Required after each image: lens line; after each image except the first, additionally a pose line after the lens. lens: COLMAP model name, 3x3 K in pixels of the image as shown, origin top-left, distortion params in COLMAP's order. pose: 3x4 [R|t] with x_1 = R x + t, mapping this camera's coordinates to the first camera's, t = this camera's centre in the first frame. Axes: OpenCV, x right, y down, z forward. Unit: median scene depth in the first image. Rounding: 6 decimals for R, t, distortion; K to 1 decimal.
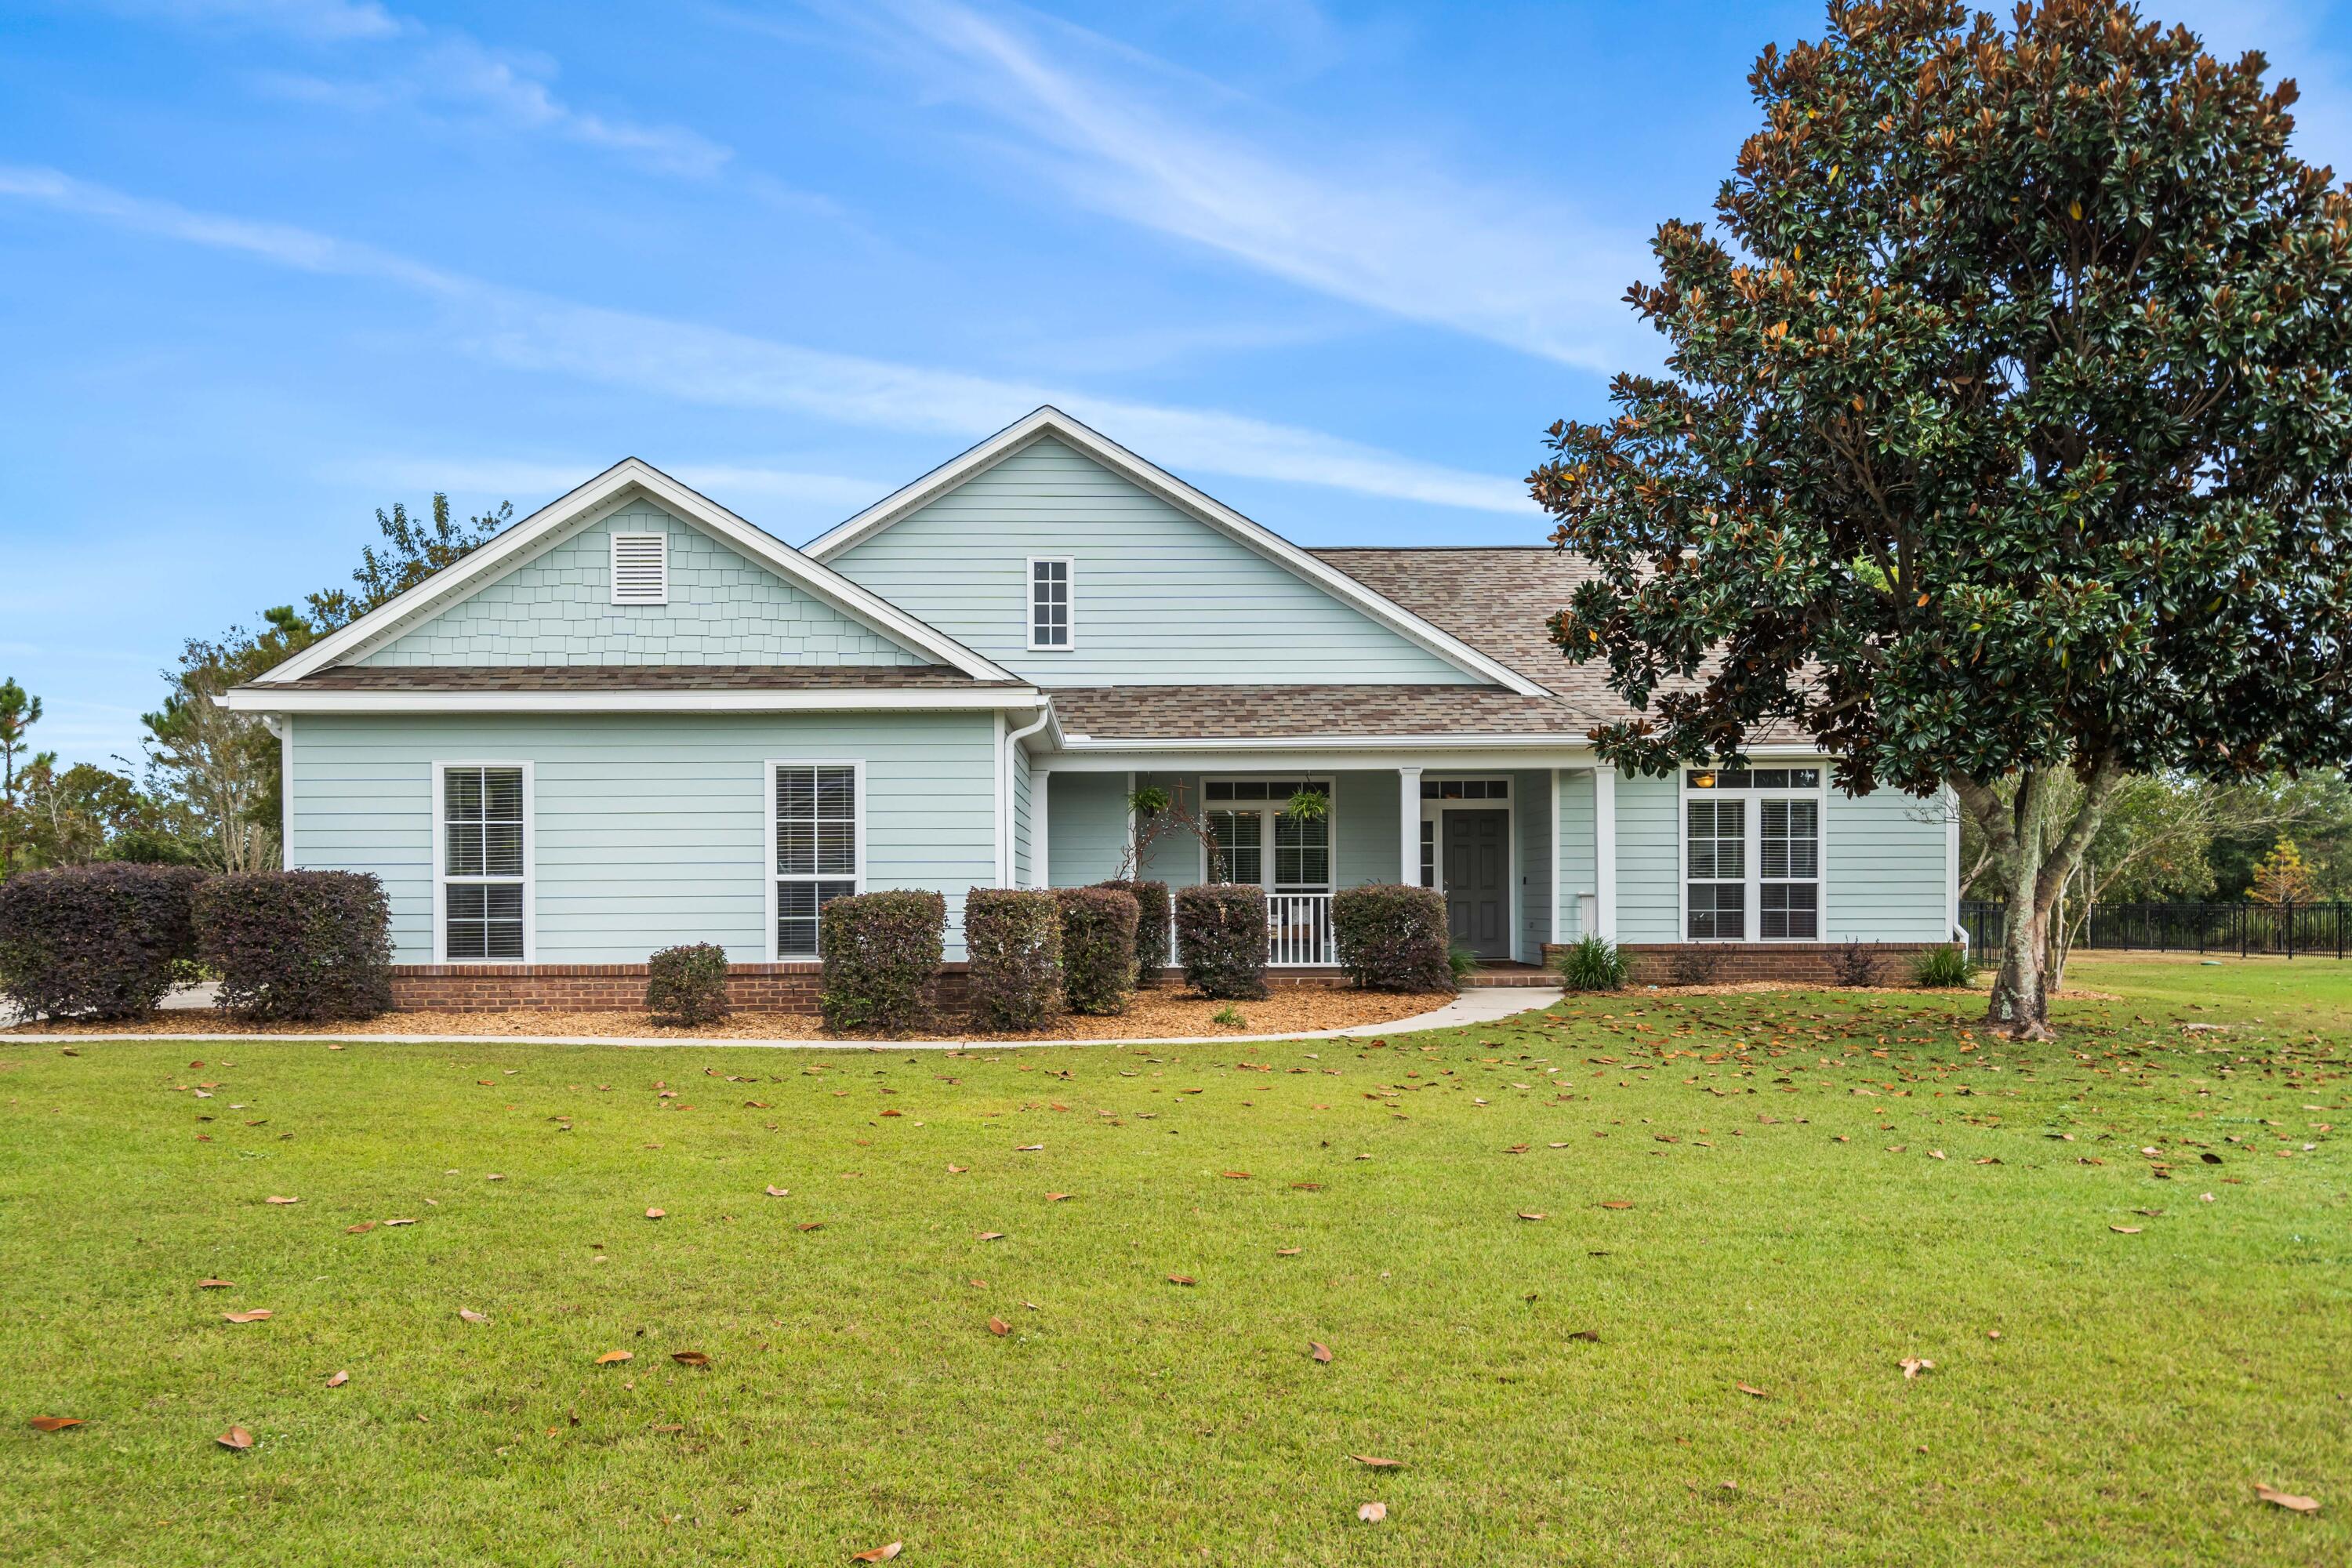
lens RADIAL K [[2008.0, 0, 1139.3], [0, 2008.0, 910.5], [0, 0, 1]] dist [0.011775, 0.012553]
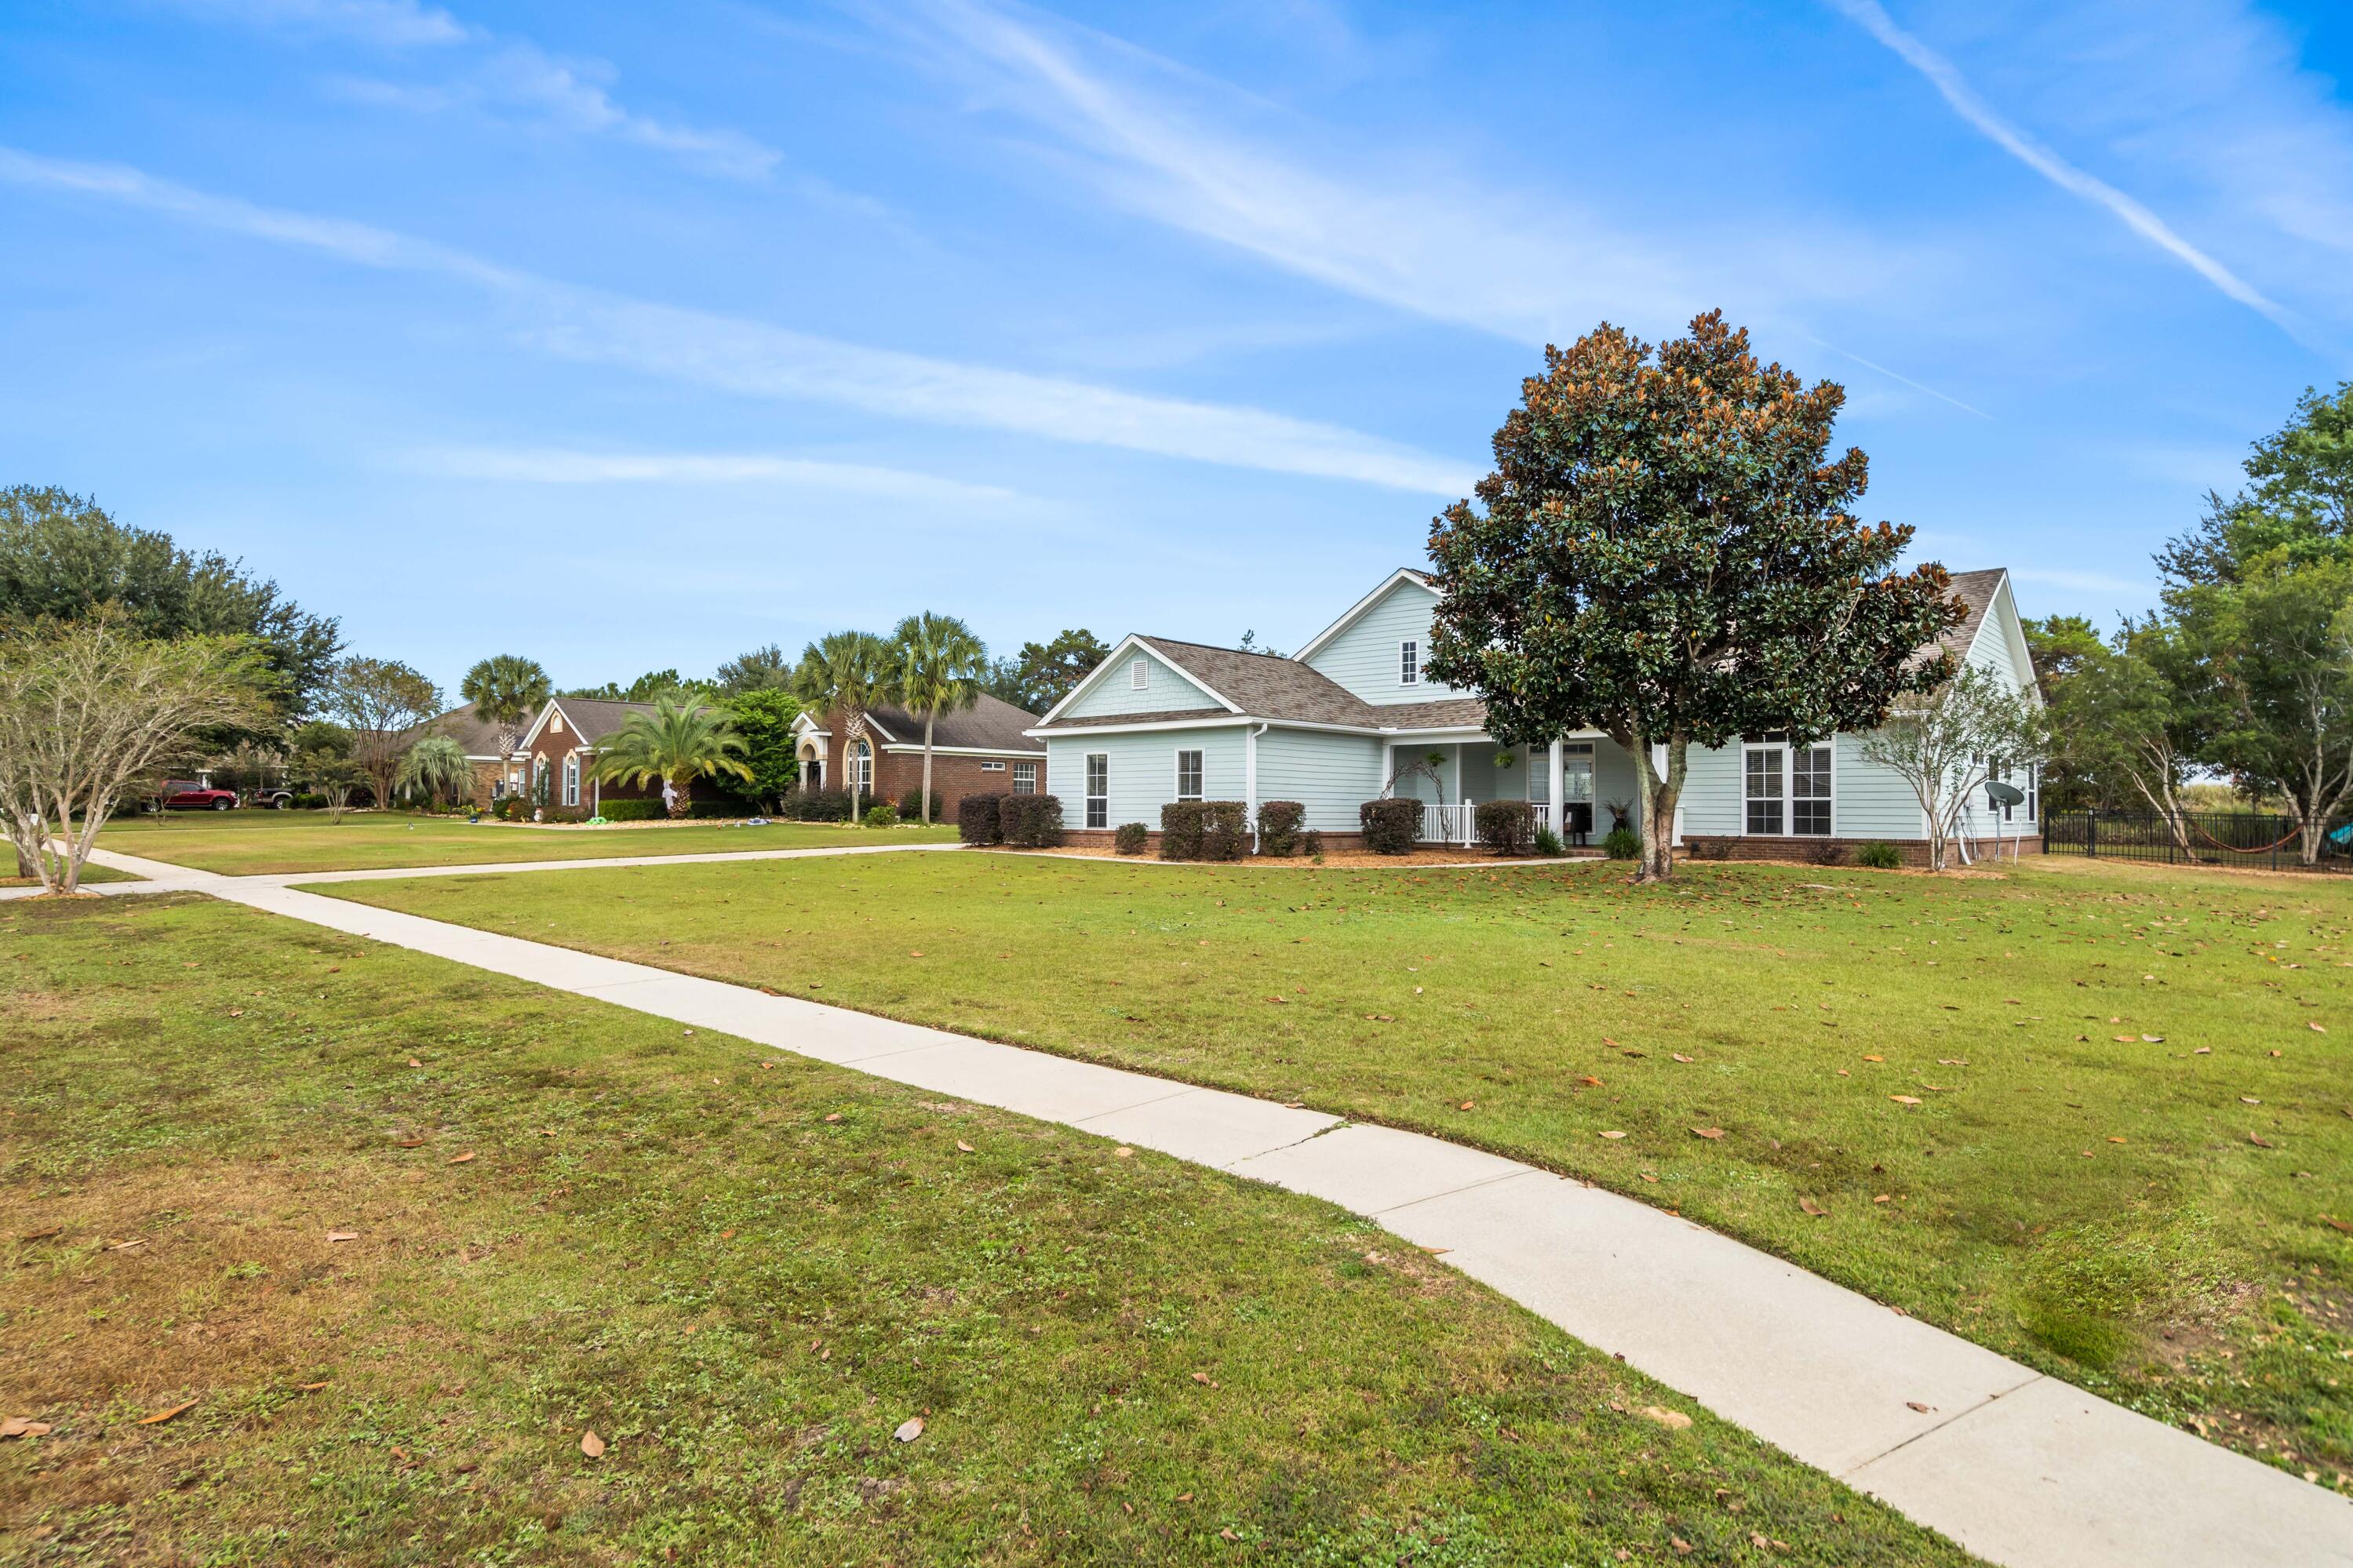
lens RADIAL K [[1273.8, 0, 1163.2], [0, 1273.8, 793.7], [0, 0, 1]] dist [0.027872, 0.001228]
pose [[0.722453, -0.001961, -0.691417, 0.851520], [-0.012266, 0.999802, -0.015652, 0.004619], [0.691311, 0.019789, 0.722286, -0.133899]]
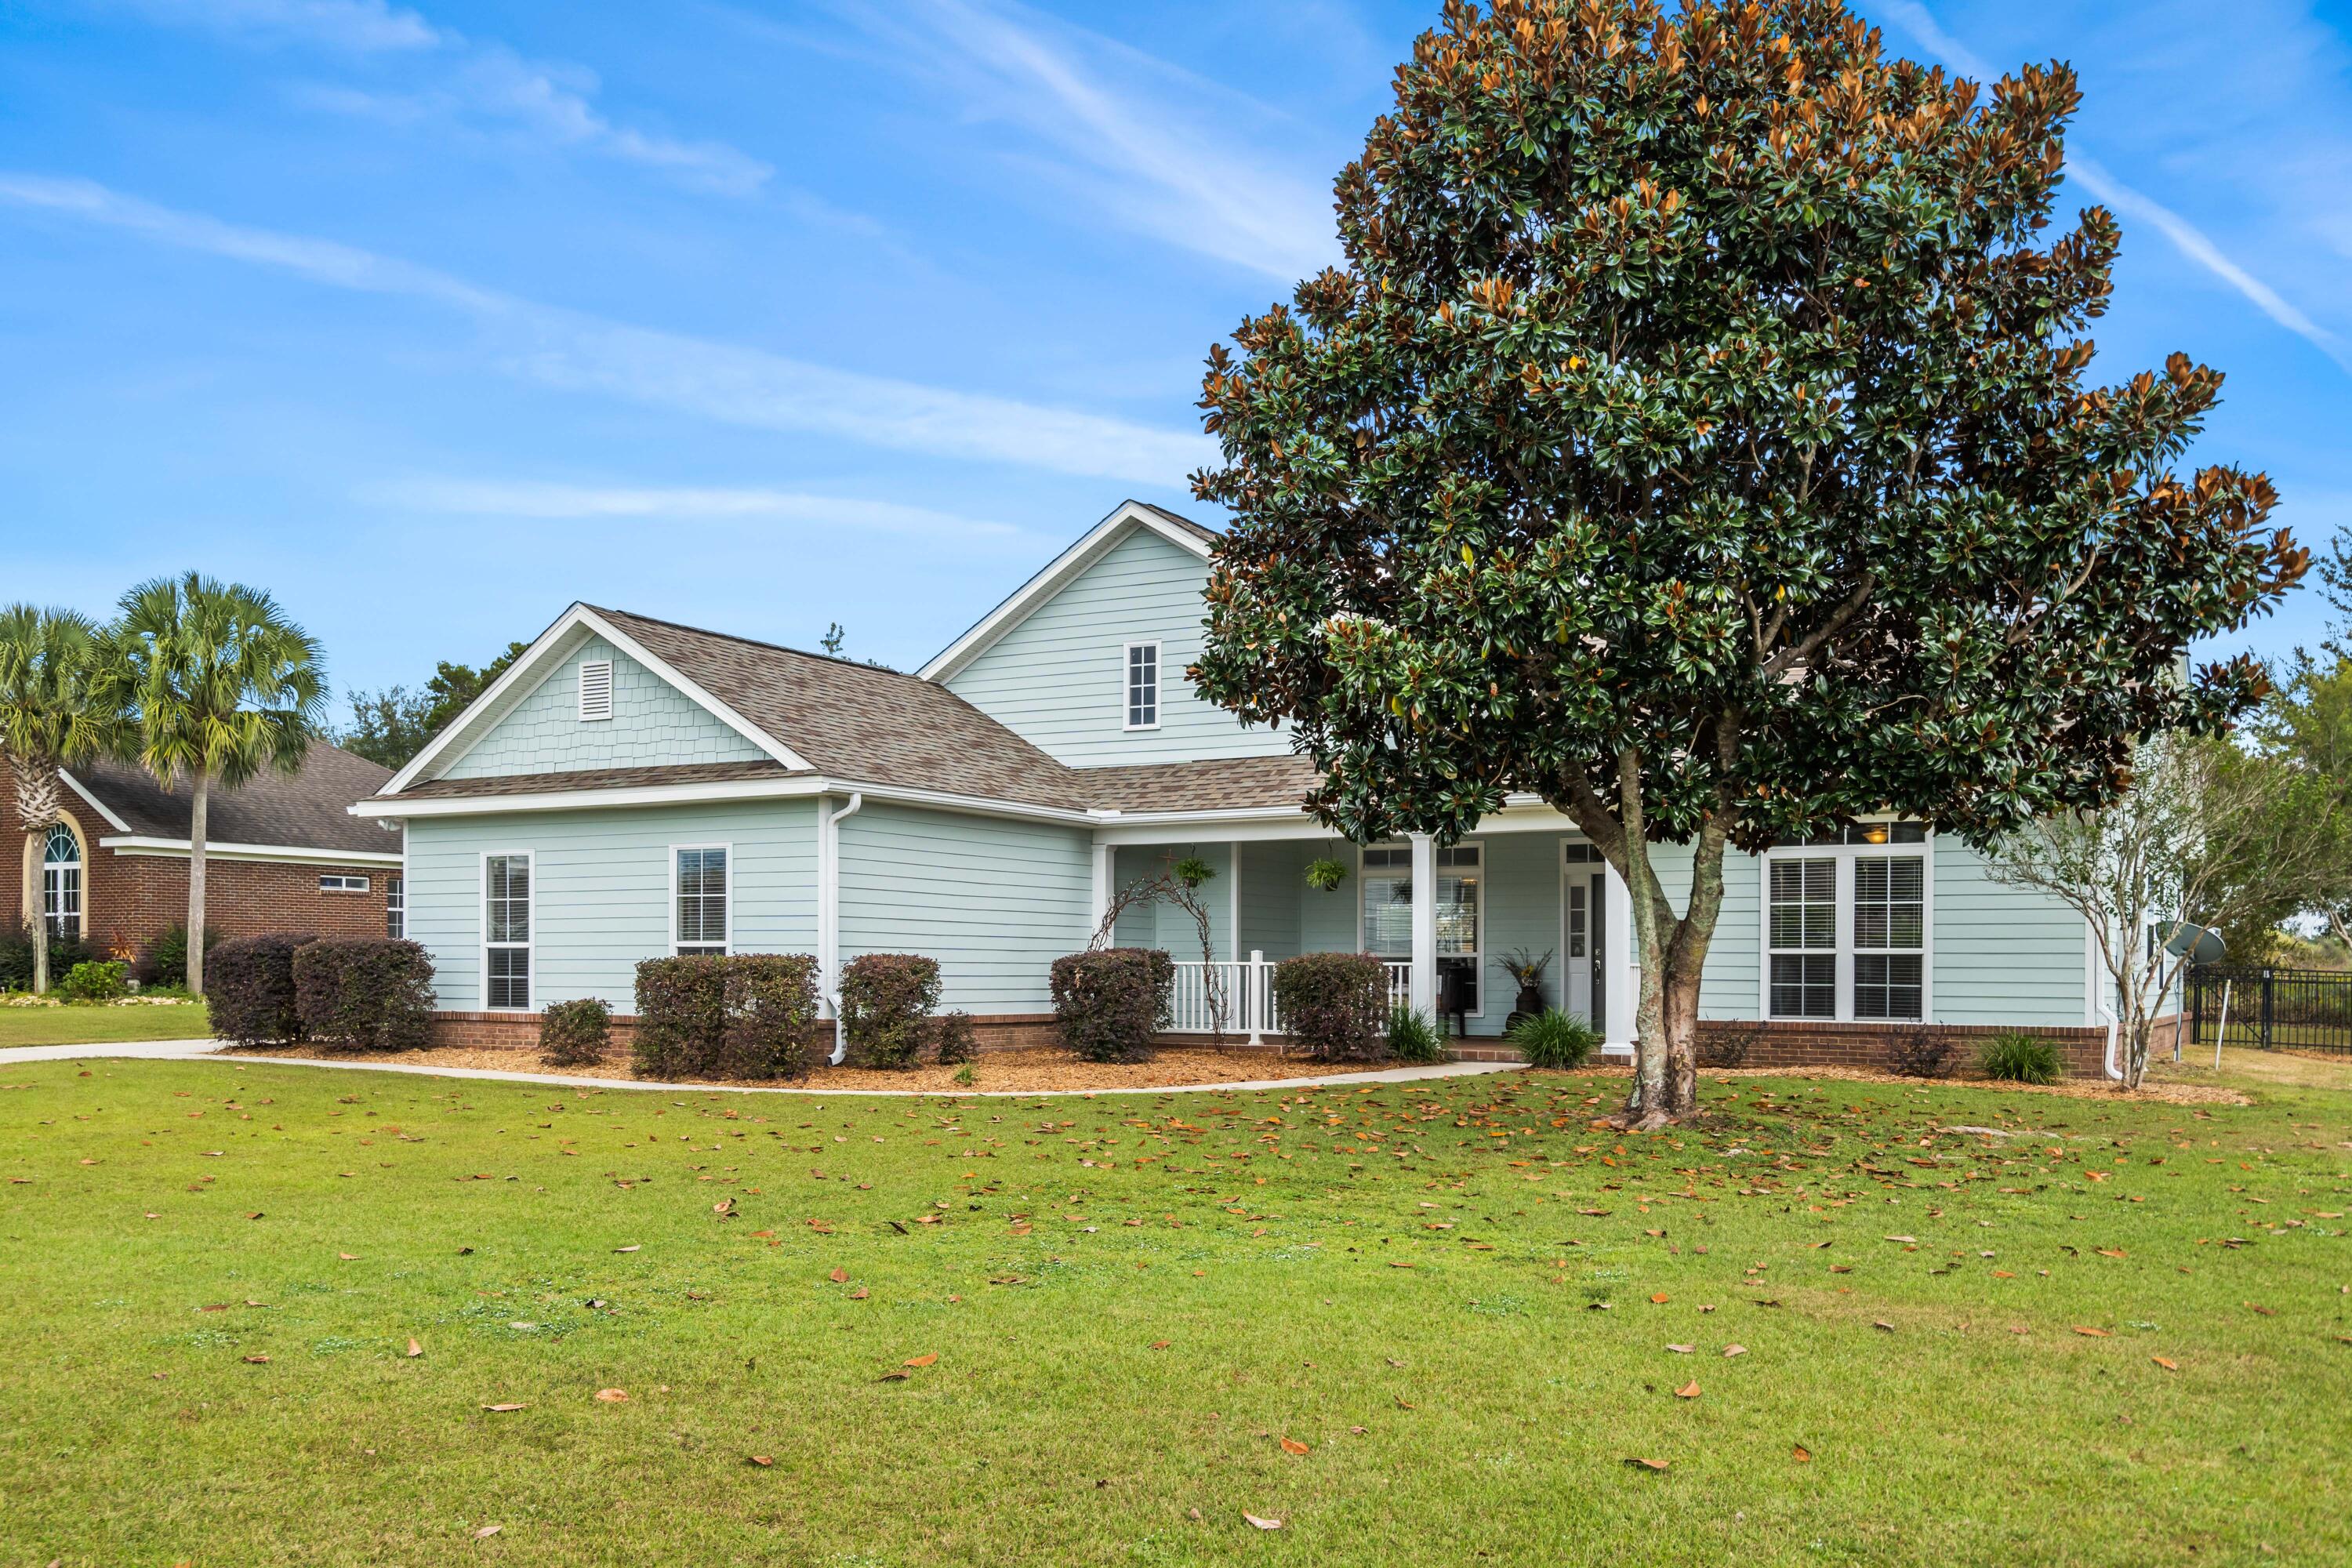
lens RADIAL K [[2008.0, 0, 1156.9], [0, 2008.0, 970.4], [0, 0, 1]] dist [0.011775, 0.012553]
pose [[0.852209, 0.008738, -0.523129, 0.654431], [-0.011666, 0.999929, -0.002301, -0.001254], [0.523072, 0.008064, 0.852251, 0.134234]]
